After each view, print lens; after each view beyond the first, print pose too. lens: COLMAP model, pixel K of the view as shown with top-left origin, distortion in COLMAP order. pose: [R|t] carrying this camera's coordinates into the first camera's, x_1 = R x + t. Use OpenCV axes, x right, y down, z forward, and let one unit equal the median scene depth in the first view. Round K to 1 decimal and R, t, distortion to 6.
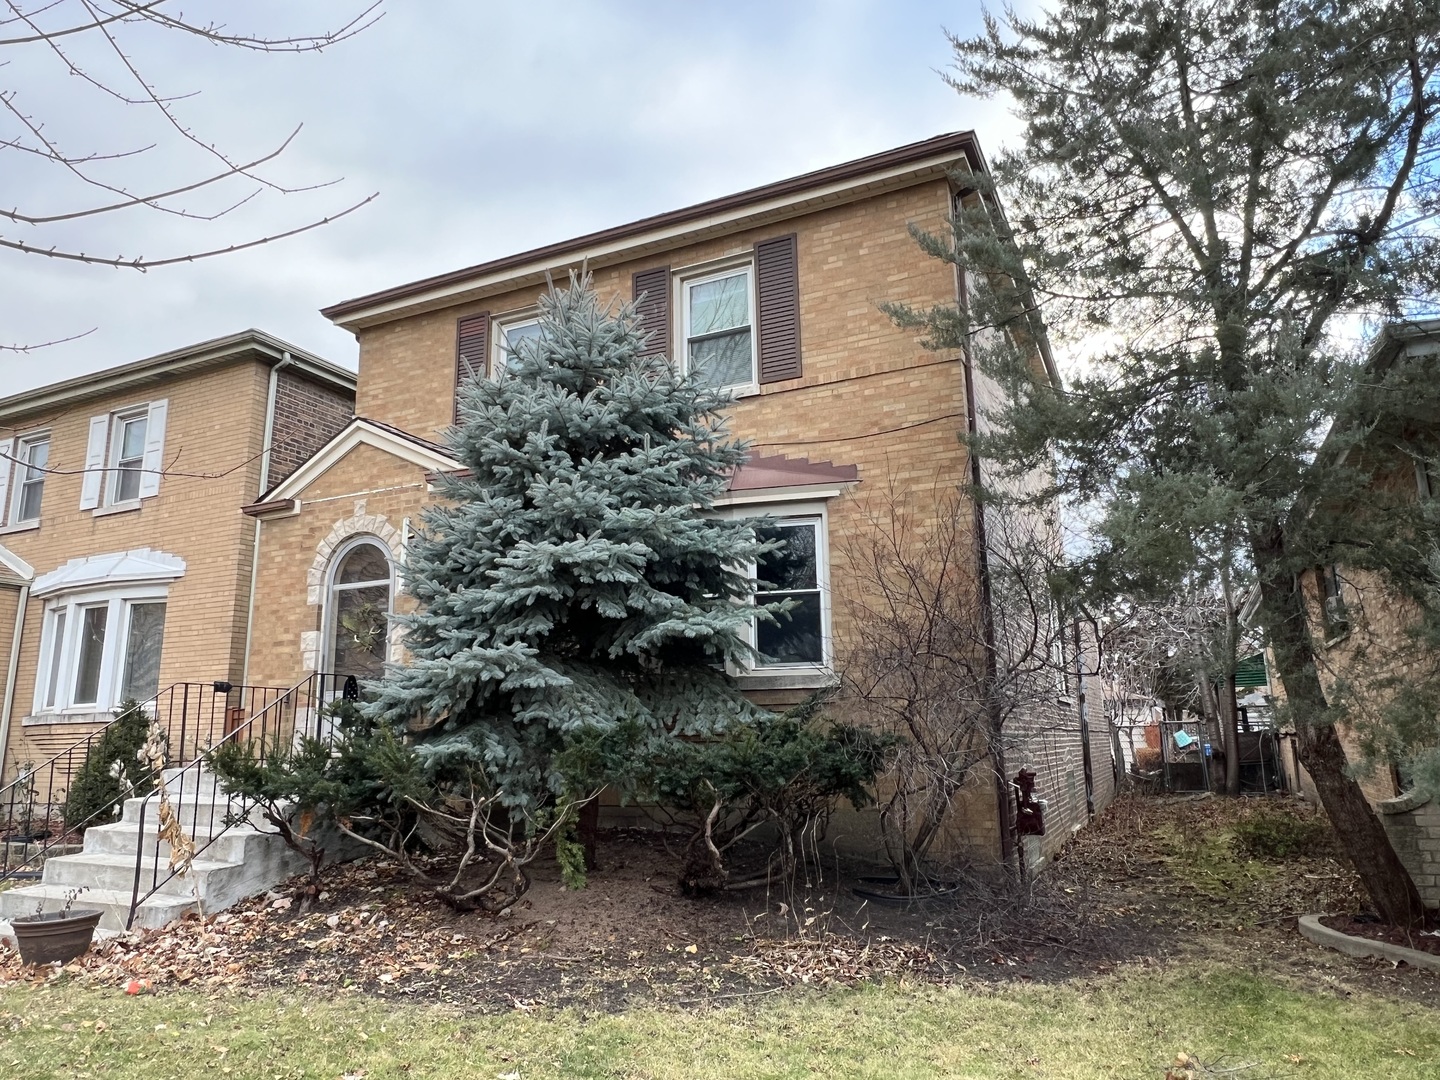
lens RADIAL K [[973.8, 0, 713.7], [0, 973.8, 542.2], [0, 0, 1]] dist [-0.004623, -0.002144]
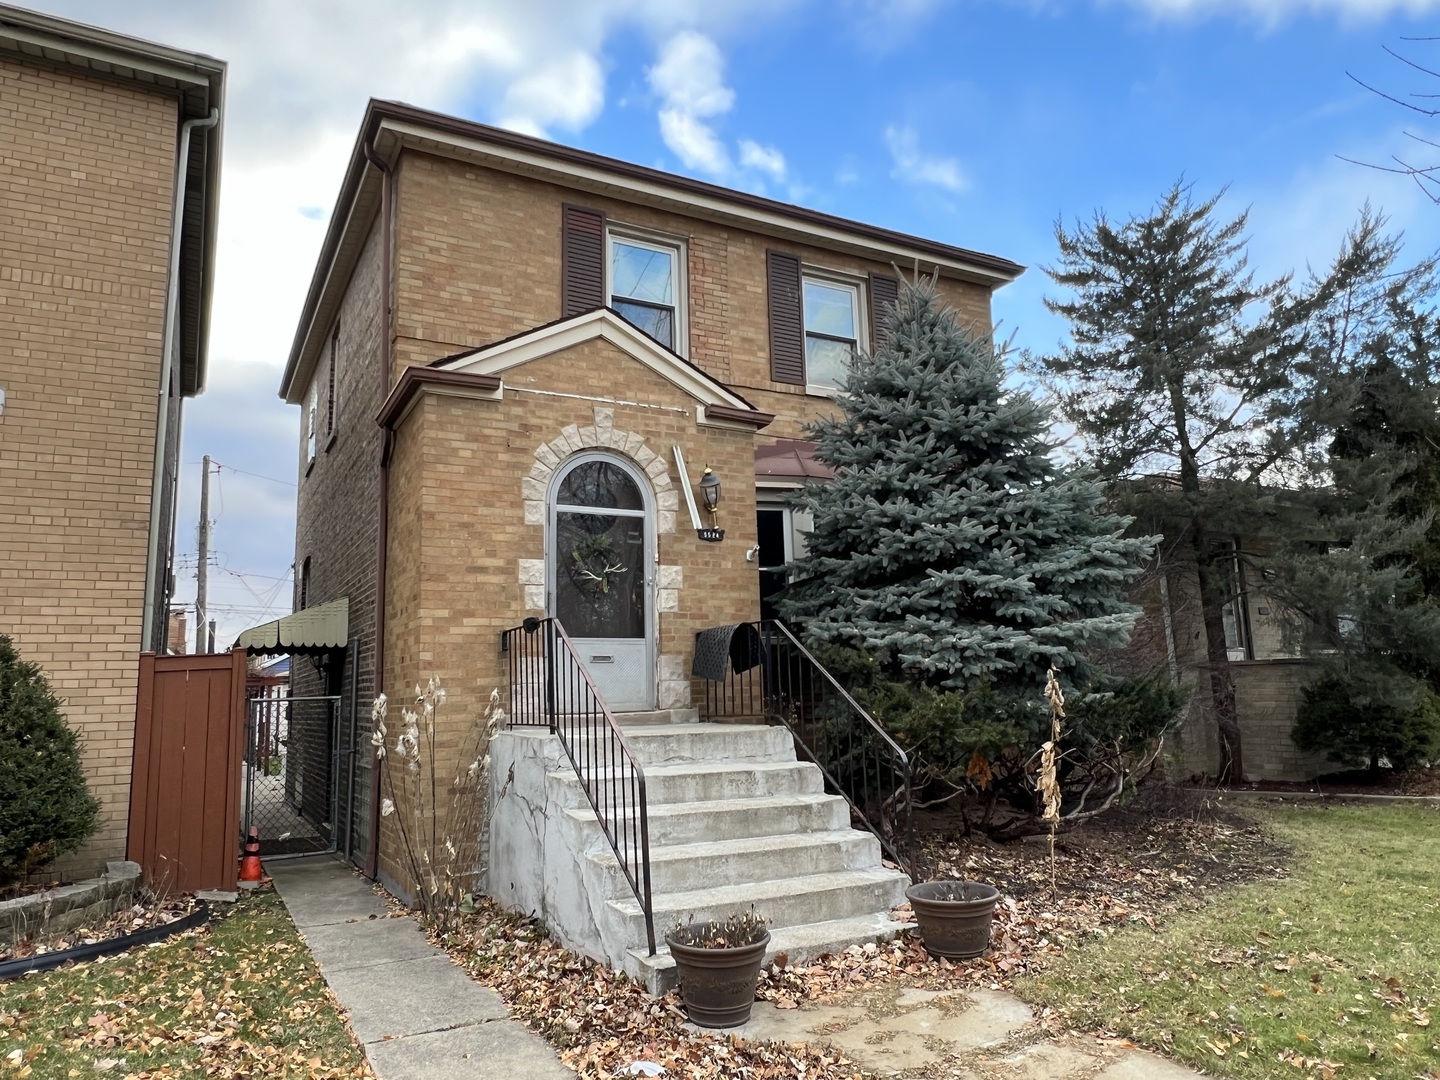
lens RADIAL K [[973.8, 0, 713.7], [0, 973.8, 541.5], [0, 0, 1]] dist [-0.004623, -0.002144]
pose [[0.582129, 0.131414, 0.802407, -0.939675], [-0.141734, 0.988144, -0.059008, 0.101659], [-0.800648, -0.079379, 0.593853, 0.425664]]
